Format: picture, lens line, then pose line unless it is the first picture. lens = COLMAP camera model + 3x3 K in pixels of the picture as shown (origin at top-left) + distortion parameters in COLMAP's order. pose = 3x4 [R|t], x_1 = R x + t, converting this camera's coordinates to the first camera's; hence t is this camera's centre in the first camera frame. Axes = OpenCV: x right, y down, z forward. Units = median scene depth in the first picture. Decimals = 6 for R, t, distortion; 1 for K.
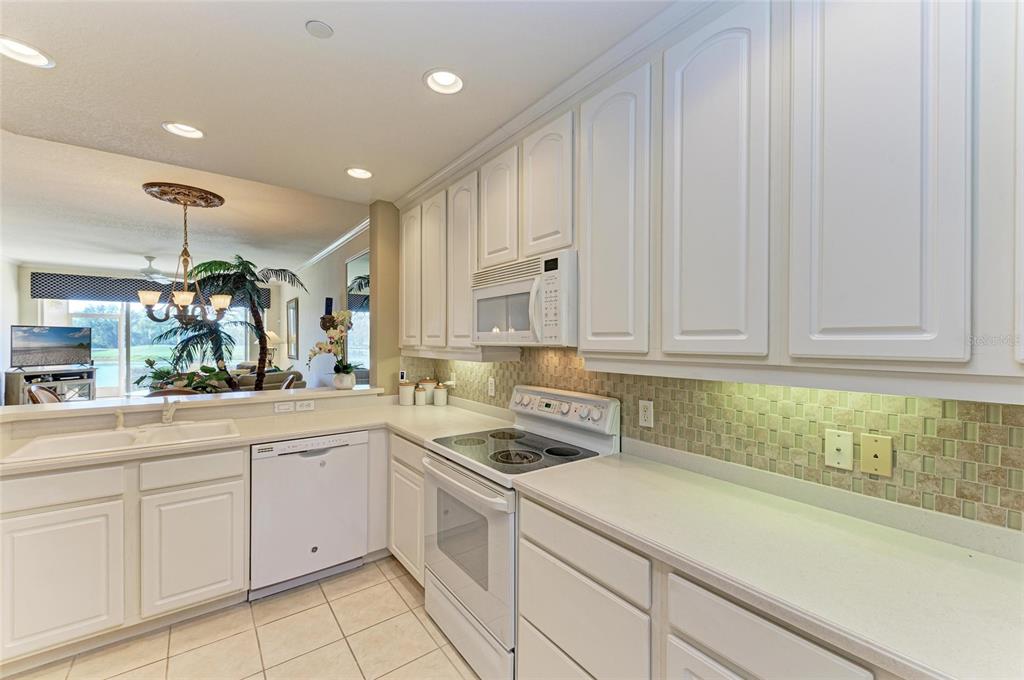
lens RADIAL K [[415.4, 0, 513.3], [0, 415.4, 342.0], [0, 0, 1]] dist [0.009484, -0.000530]
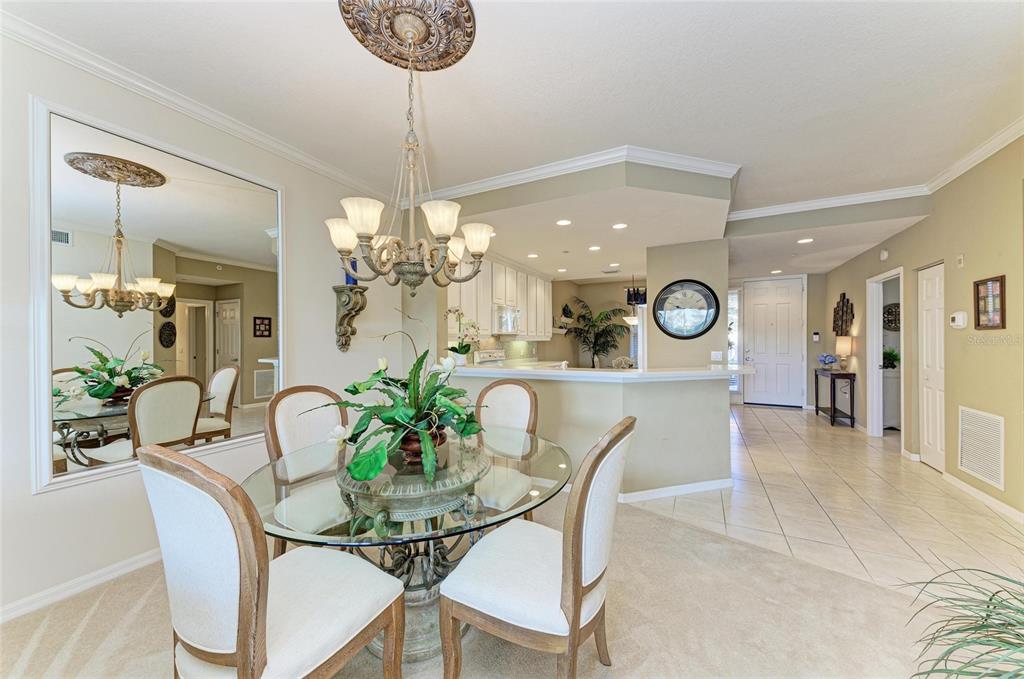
lens RADIAL K [[376.3, 0, 507.2], [0, 376.3, 342.2], [0, 0, 1]] dist [0.002198, 0.000026]
pose [[-0.435750, -0.003588, 0.900061, -1.456783], [0.006725, 0.999951, 0.007242, 0.027991], [-0.900043, 0.009209, -0.435704, 1.302763]]
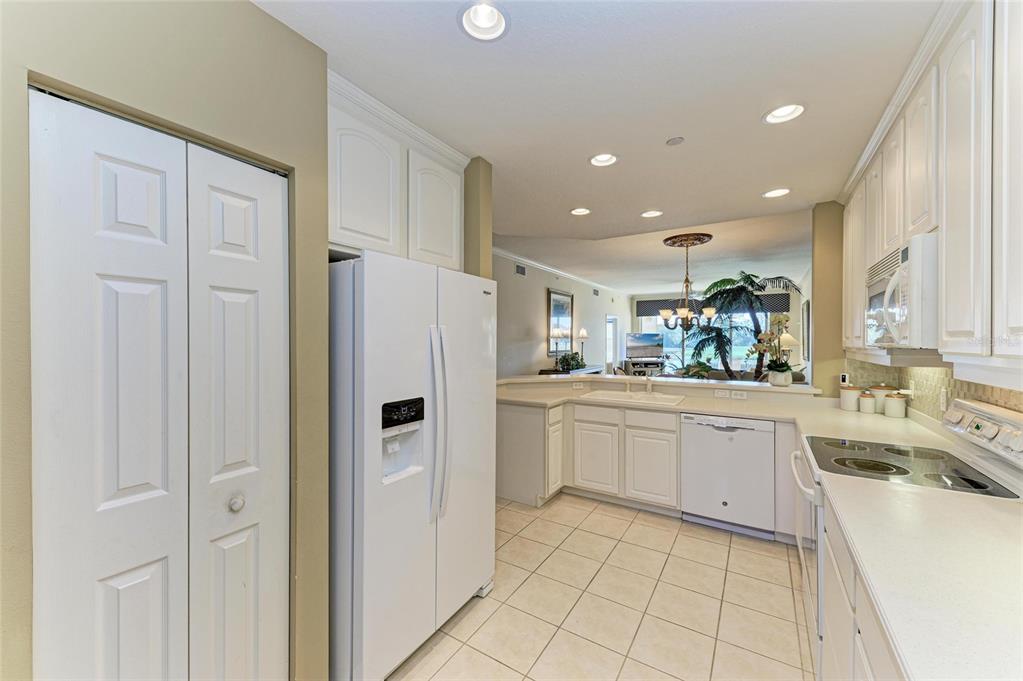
lens RADIAL K [[396.4, 0, 511.4], [0, 396.4, 341.3], [0, 0, 1]] dist [-0.001089, -0.000034]
pose [[0.354231, -0.001544, -0.935157, 0.315877], [-0.004490, 0.999984, -0.003352, 0.001310], [0.935147, 0.005386, 0.354218, -0.038833]]
